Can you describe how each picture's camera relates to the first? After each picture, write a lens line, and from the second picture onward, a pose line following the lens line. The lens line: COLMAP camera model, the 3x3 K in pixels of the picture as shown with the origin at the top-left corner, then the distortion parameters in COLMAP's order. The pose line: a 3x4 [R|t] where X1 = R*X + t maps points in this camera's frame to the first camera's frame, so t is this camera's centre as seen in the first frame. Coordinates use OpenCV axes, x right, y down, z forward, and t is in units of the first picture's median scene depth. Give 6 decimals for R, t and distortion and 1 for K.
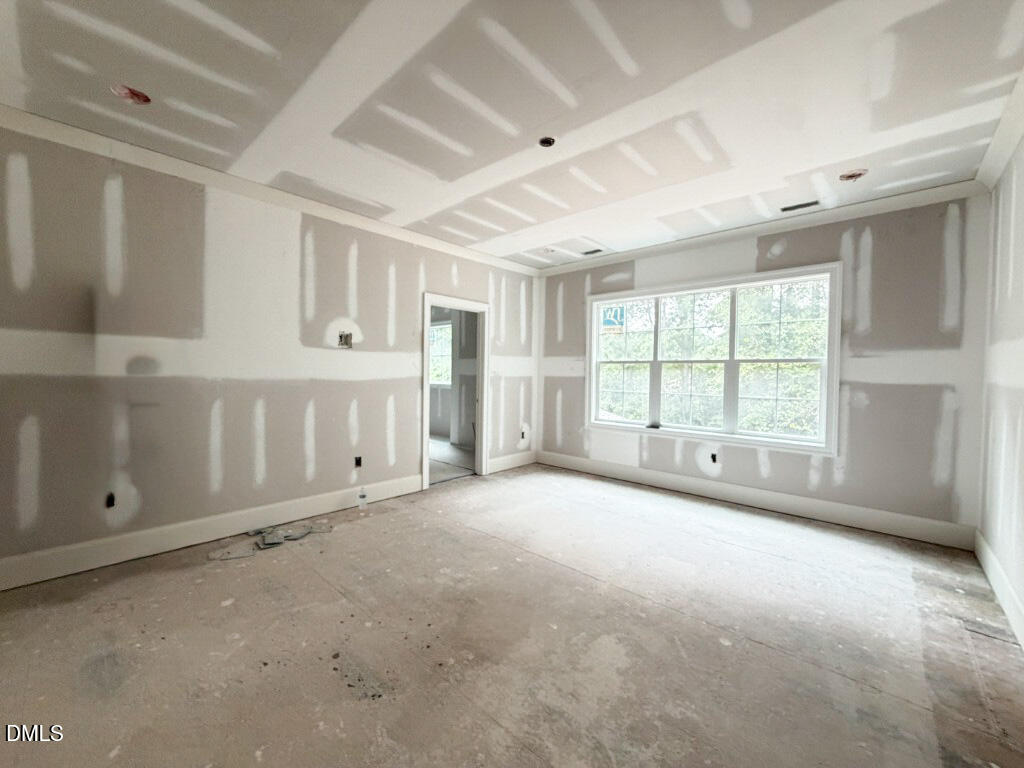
lens RADIAL K [[410.5, 0, 512.0], [0, 410.5, 384.0], [0, 0, 1]] dist [0.000304, -0.000176]
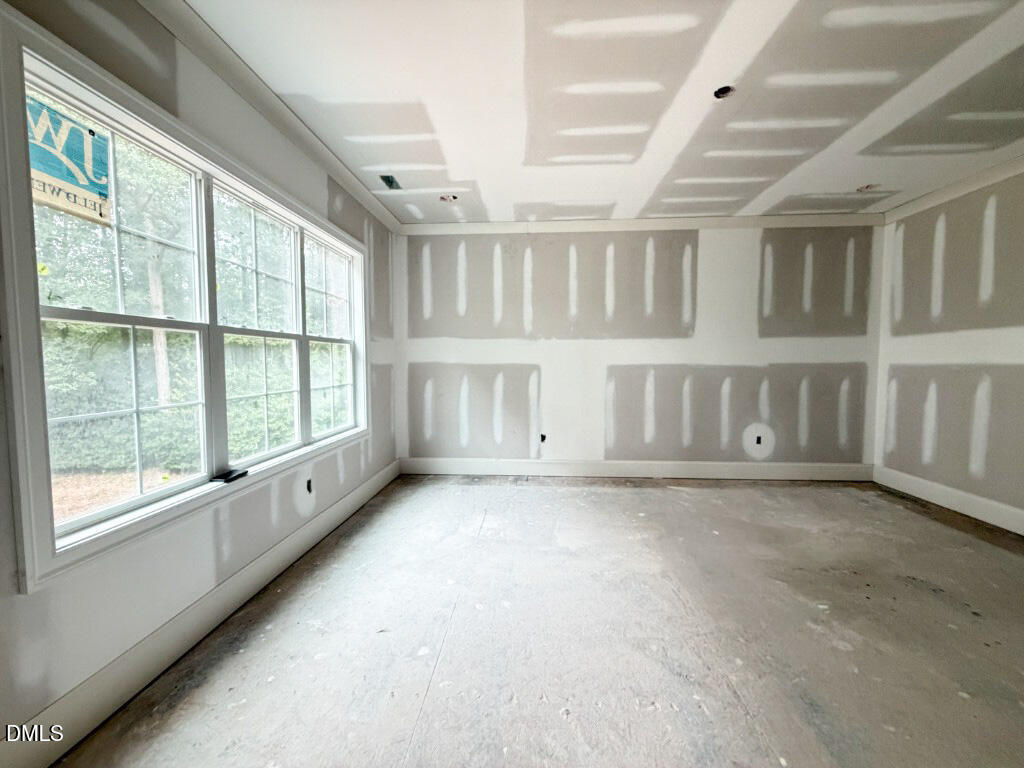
lens RADIAL K [[410.5, 0, 512.0], [0, 410.5, 384.0], [0, 0, 1]] dist [0.000304, -0.000176]
pose [[-0.631993, -0.053306, 0.773138, -0.217674], [0.017129, 0.996427, 0.082702, -0.031582], [-0.774784, 0.065510, -0.628822, 1.240579]]
